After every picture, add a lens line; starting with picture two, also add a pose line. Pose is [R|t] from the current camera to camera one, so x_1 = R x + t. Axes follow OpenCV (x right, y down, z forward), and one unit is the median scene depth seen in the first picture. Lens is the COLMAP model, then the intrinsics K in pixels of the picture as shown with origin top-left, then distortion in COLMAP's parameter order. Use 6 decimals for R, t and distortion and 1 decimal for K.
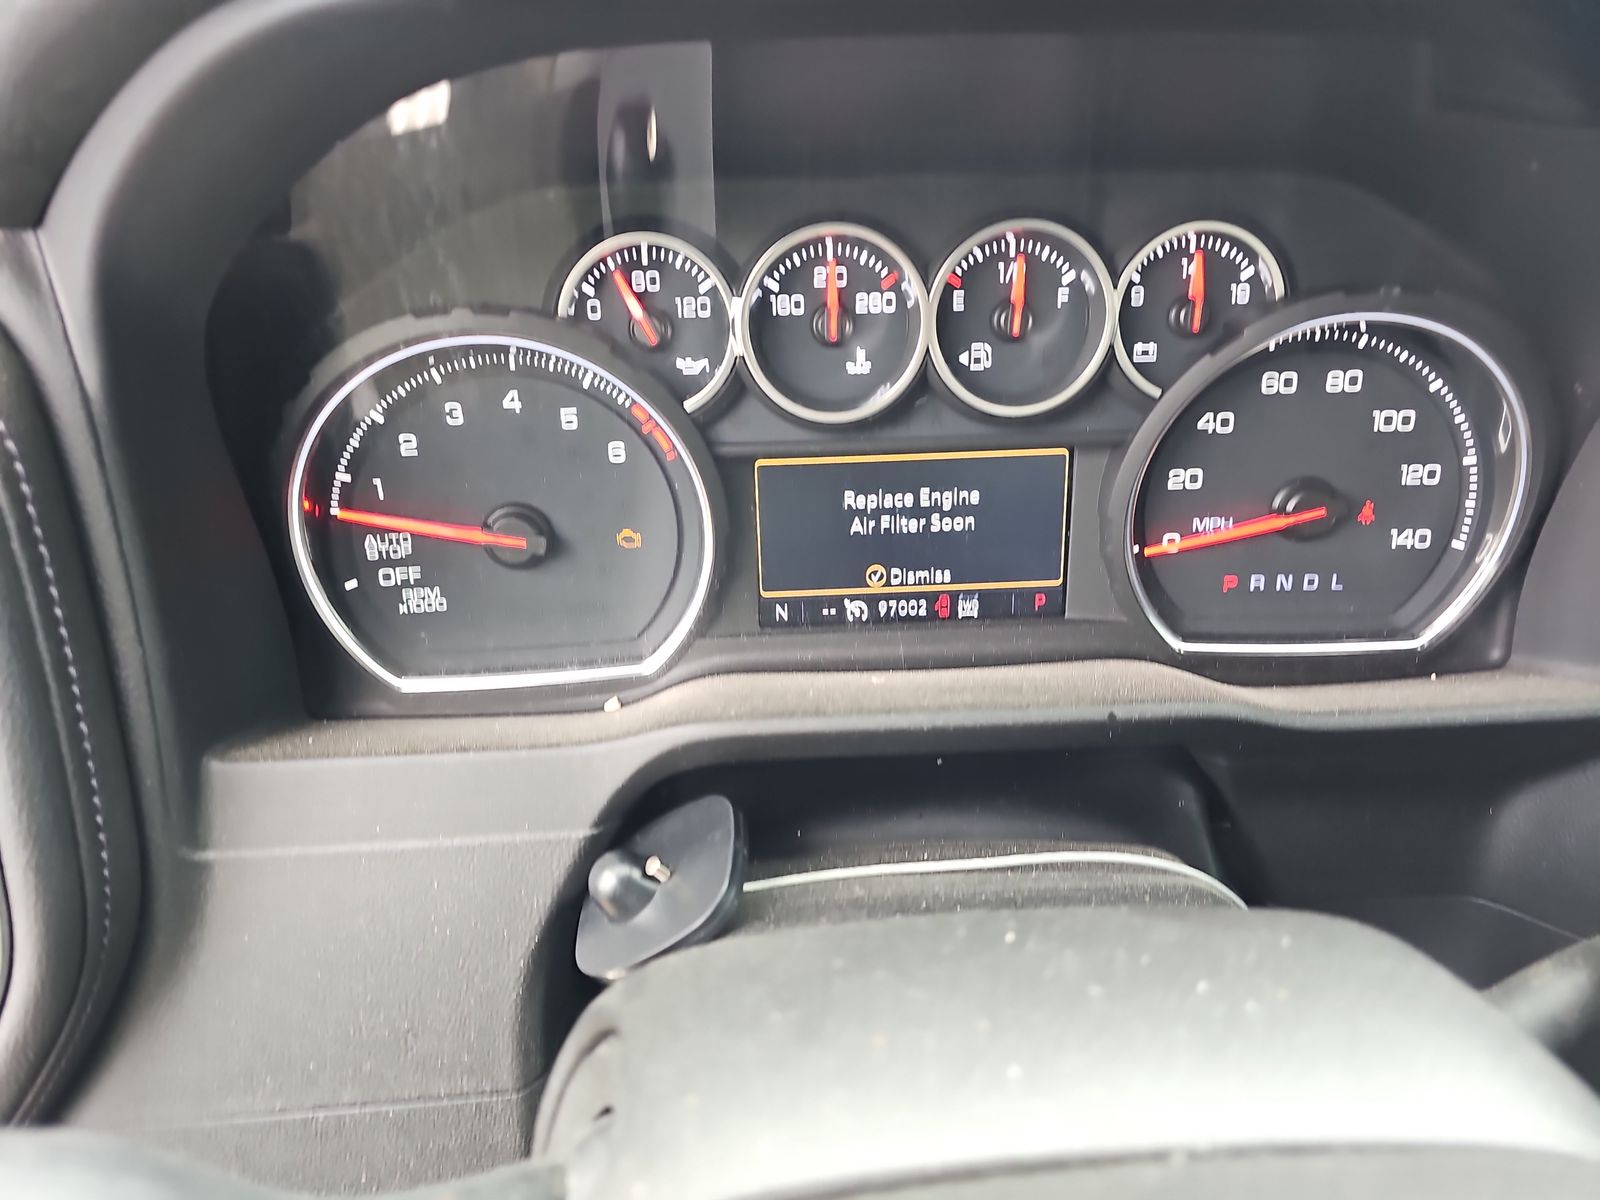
lens RADIAL K [[1072.8, 0, 796.5], [0, 1072.8, 611.7], [0, 0, 1]] dist [0.030663, -0.044829]
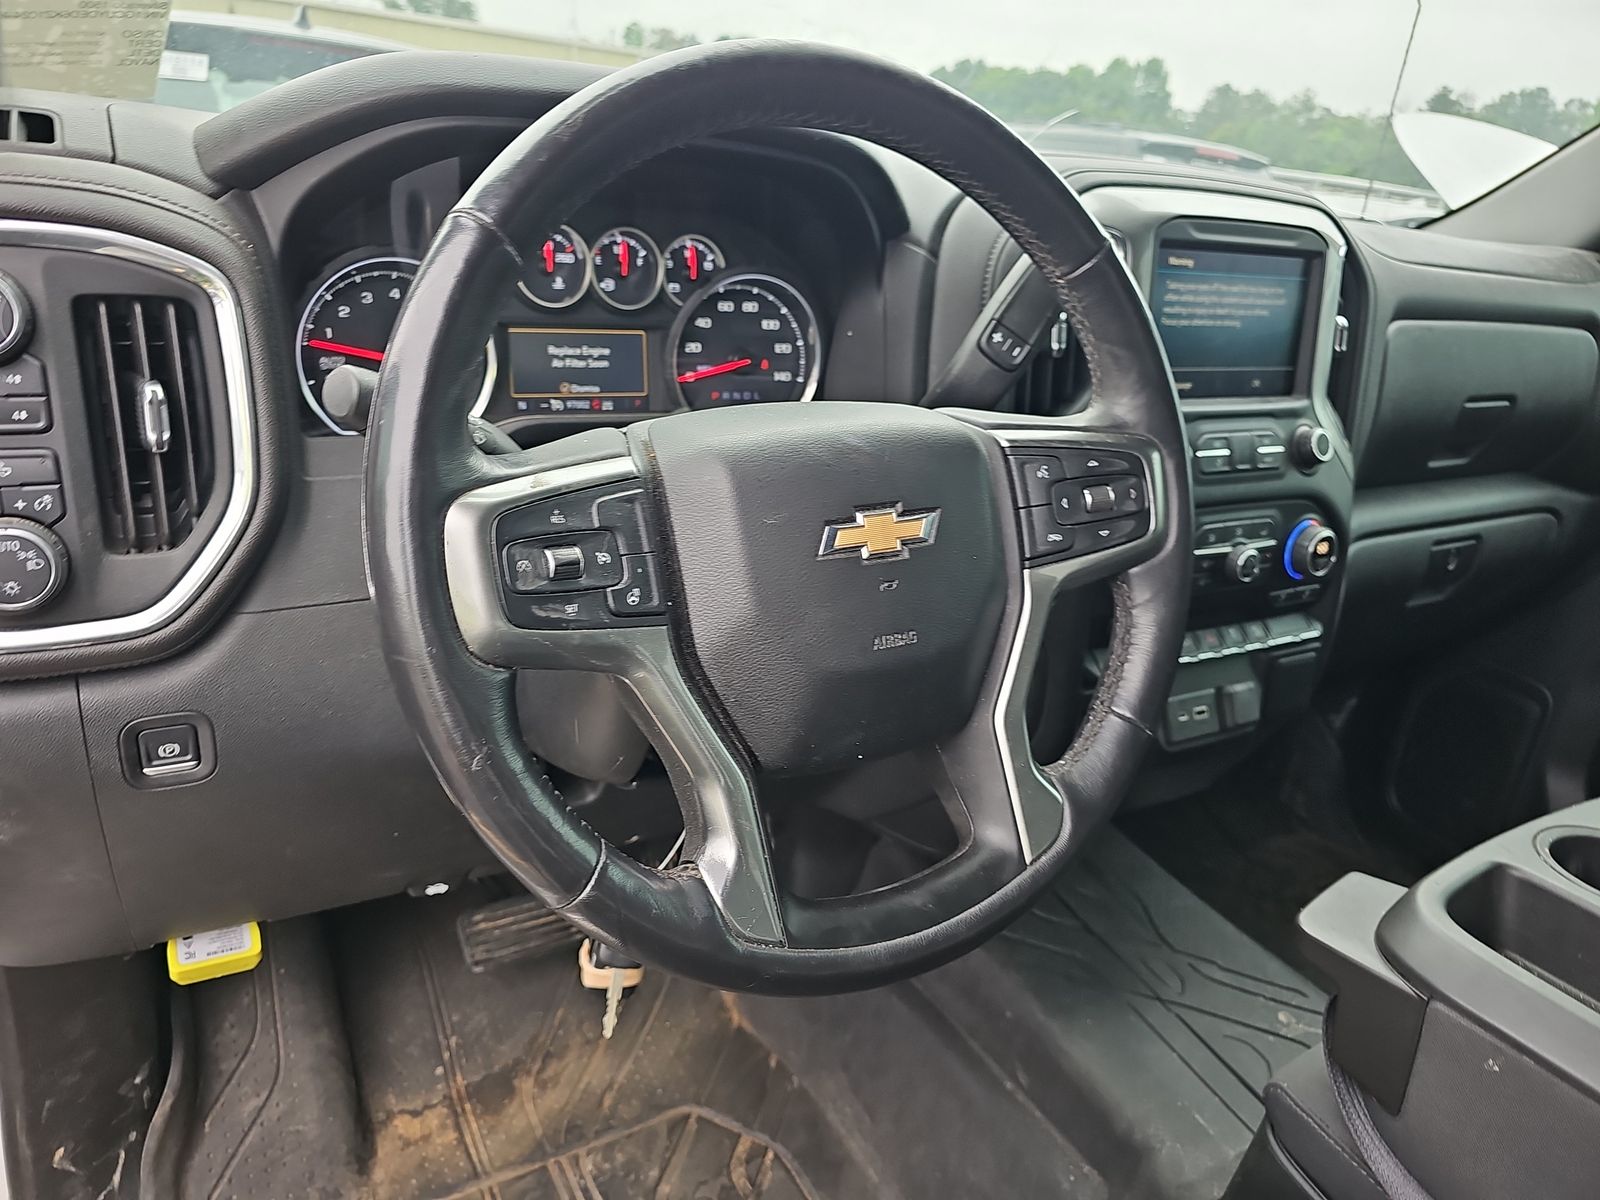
lens RADIAL K [[1072.8, 0, 796.5], [0, 1072.8, 611.7], [0, 0, 1]] dist [0.030663, -0.044829]
pose [[0.880936, -0.083457, 0.465819, -0.619021], [0.103068, 0.994534, -0.016735, 0.549927], [-0.461876, 0.062753, 0.884722, -1.212536]]
